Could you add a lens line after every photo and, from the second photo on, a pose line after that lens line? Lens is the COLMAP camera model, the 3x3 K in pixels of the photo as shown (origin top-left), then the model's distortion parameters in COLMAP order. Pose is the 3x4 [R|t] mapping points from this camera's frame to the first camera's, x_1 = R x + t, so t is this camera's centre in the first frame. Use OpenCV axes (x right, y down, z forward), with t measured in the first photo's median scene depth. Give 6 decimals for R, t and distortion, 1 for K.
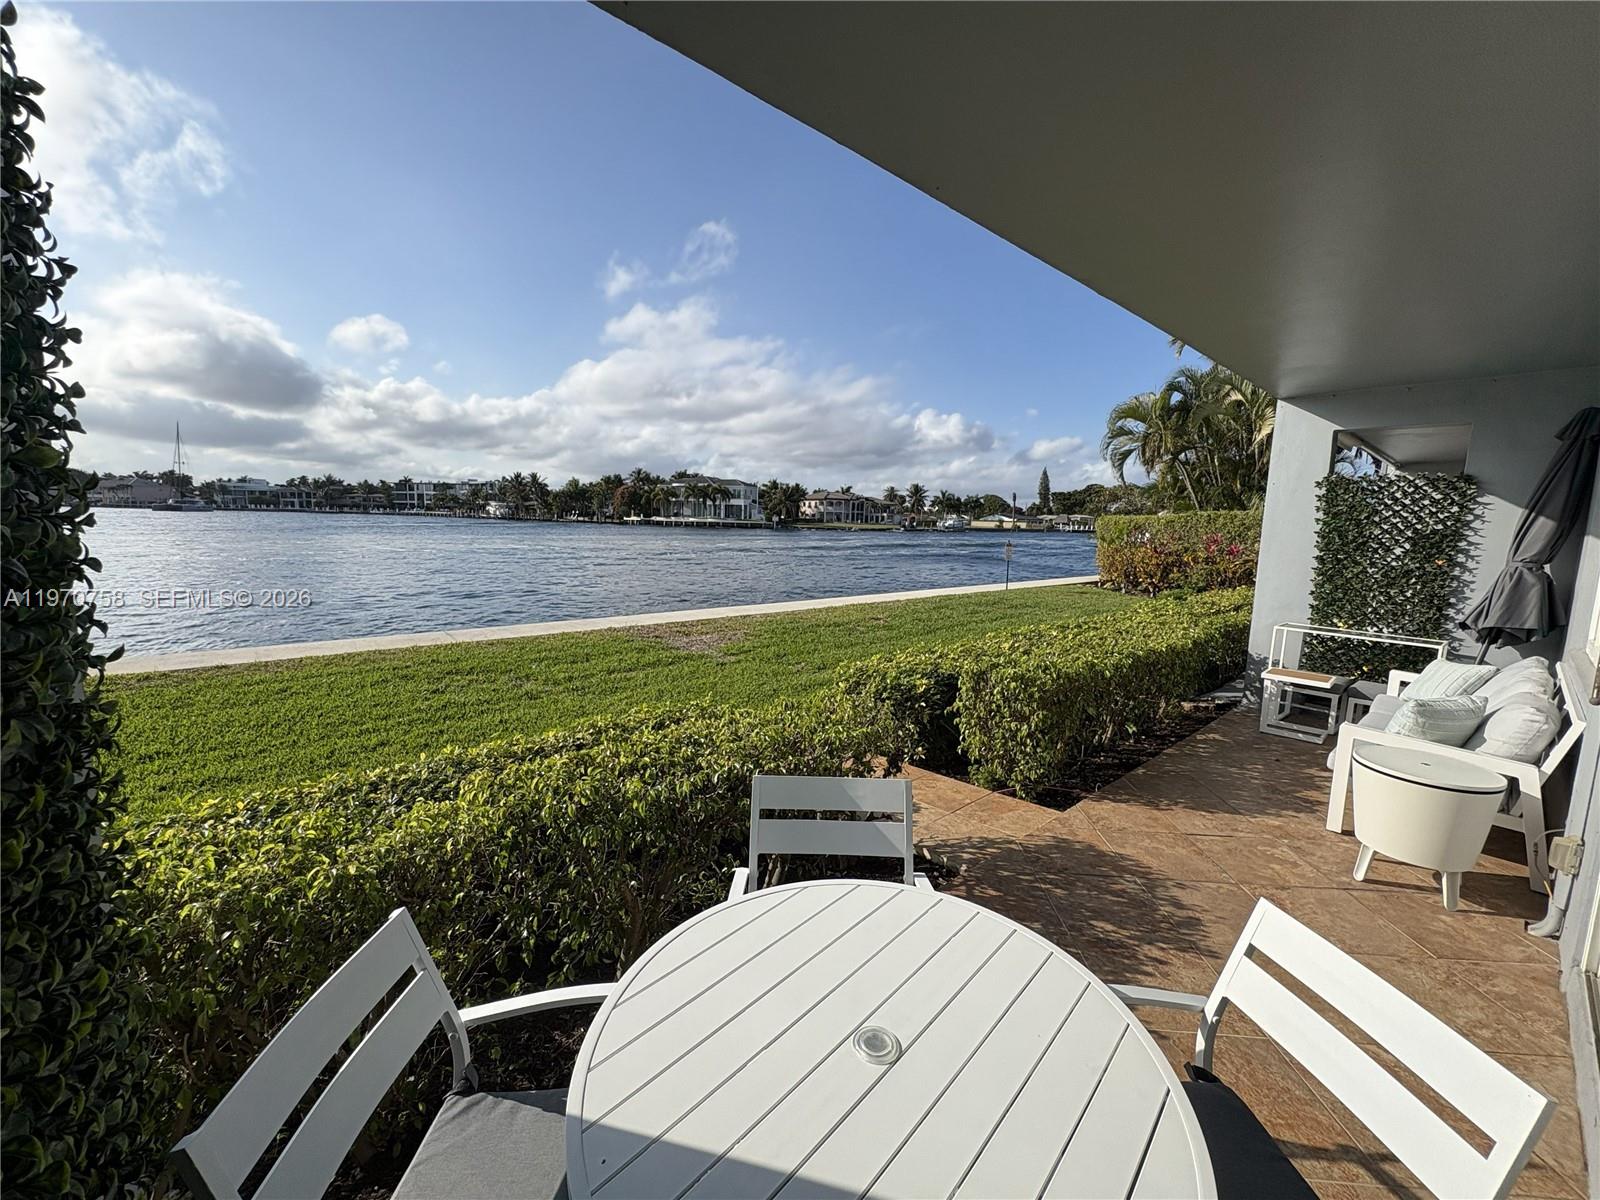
lens RADIAL K [[642.1, 0, 807.7], [0, 642.1, 609.6], [0, 0, 1]] dist [0.010561, 0.000137]
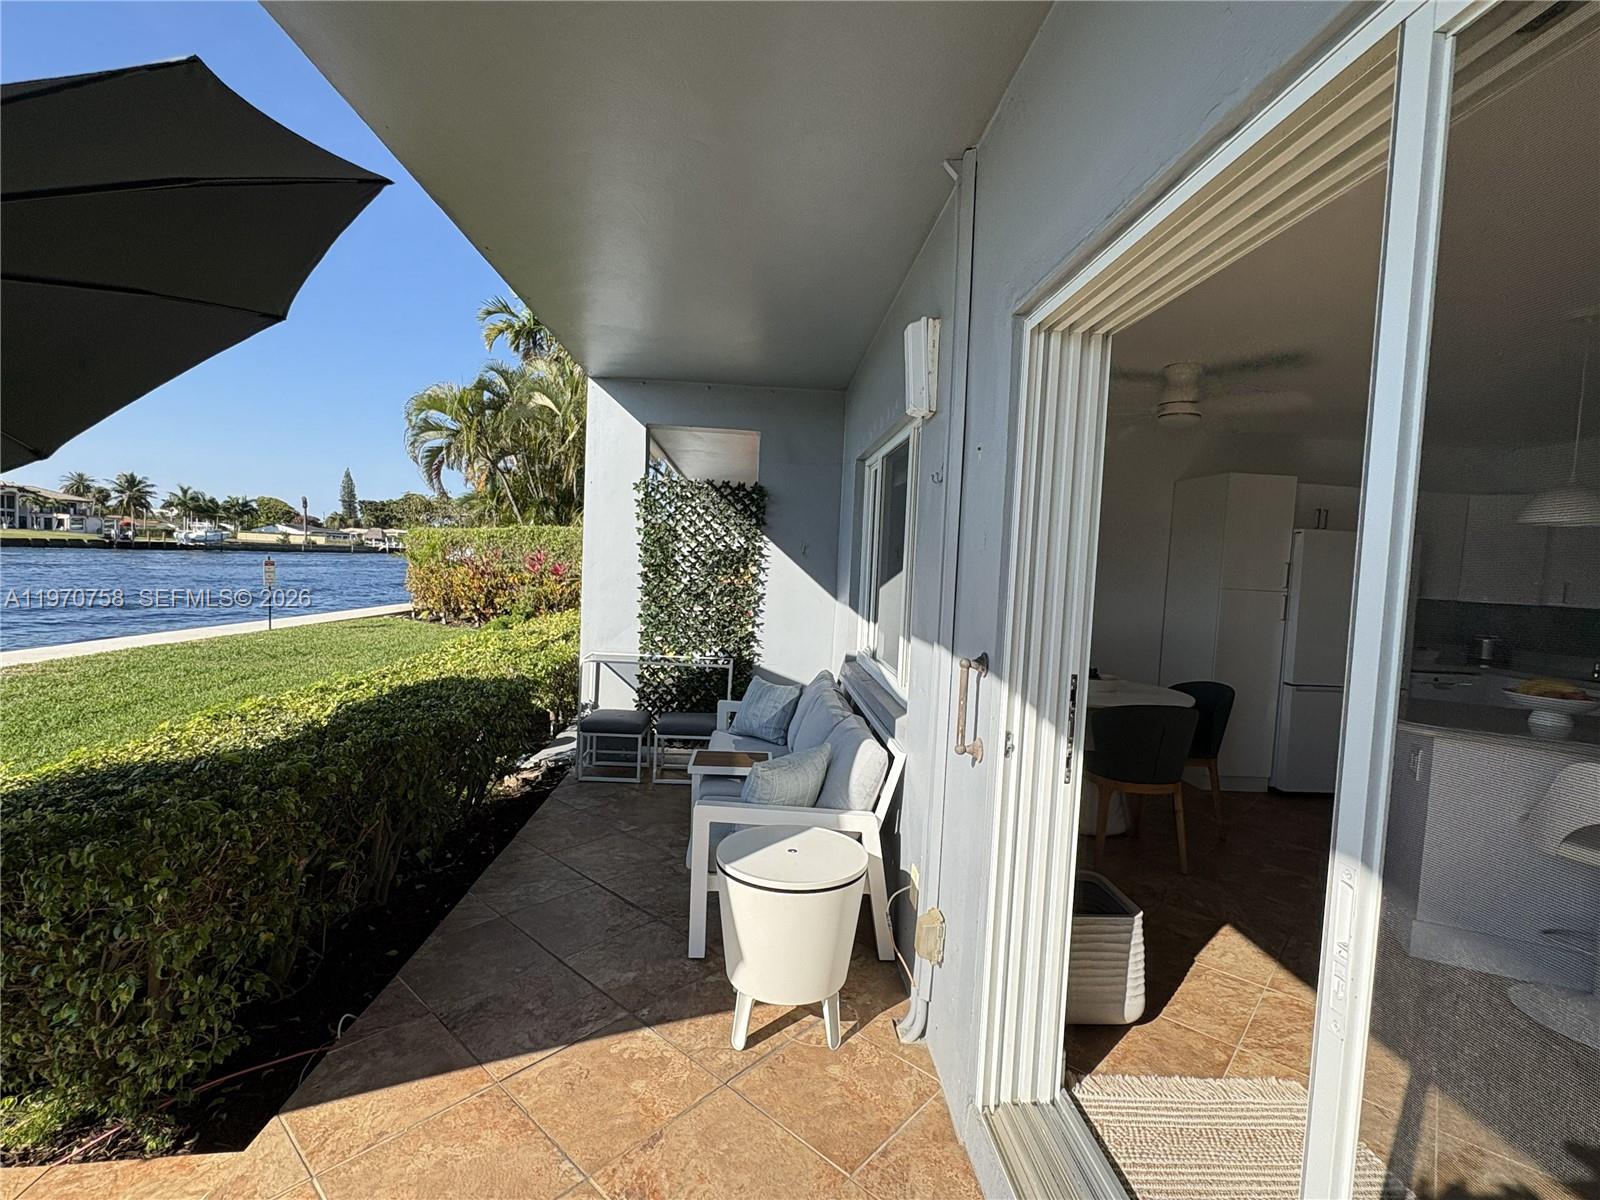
lens RADIAL K [[737.2, 0, 800.0], [0, 737.2, 600.0], [0, 0, 1]] dist [0.000173, -0.000471]
pose [[0.627927, -0.034753, 0.777496, 0.054120], [0.077264, 0.996851, -0.017842, -0.004364], [-0.774428, 0.071276, 0.628635, 0.075896]]
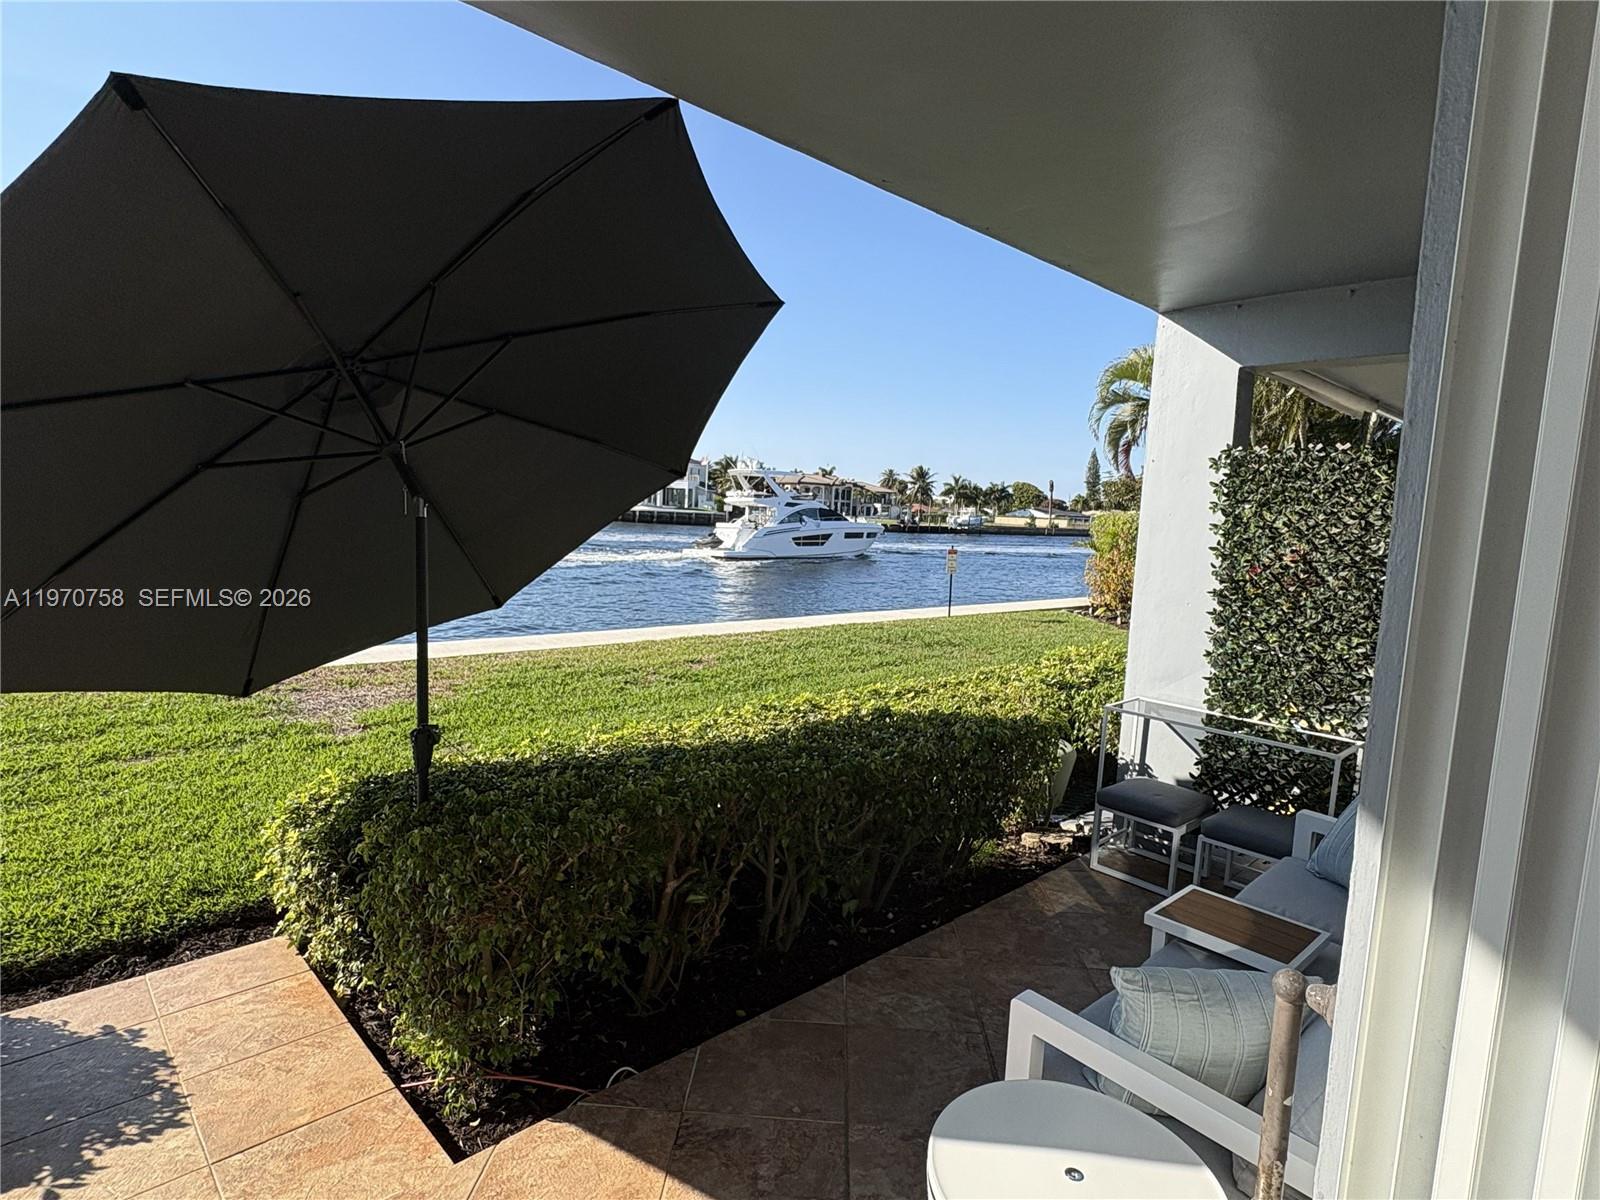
lens RADIAL K [[846.8, 0, 800.0], [0, 846.8, 600.0], [0, 0, 1]] dist [-0.027133, 0.033293]
pose [[0.999795, 0.019319, 0.006097, 0.130829], [-0.019102, 0.999248, -0.033741, -0.013101], [-0.006744, 0.033618, 0.999412, 0.083073]]
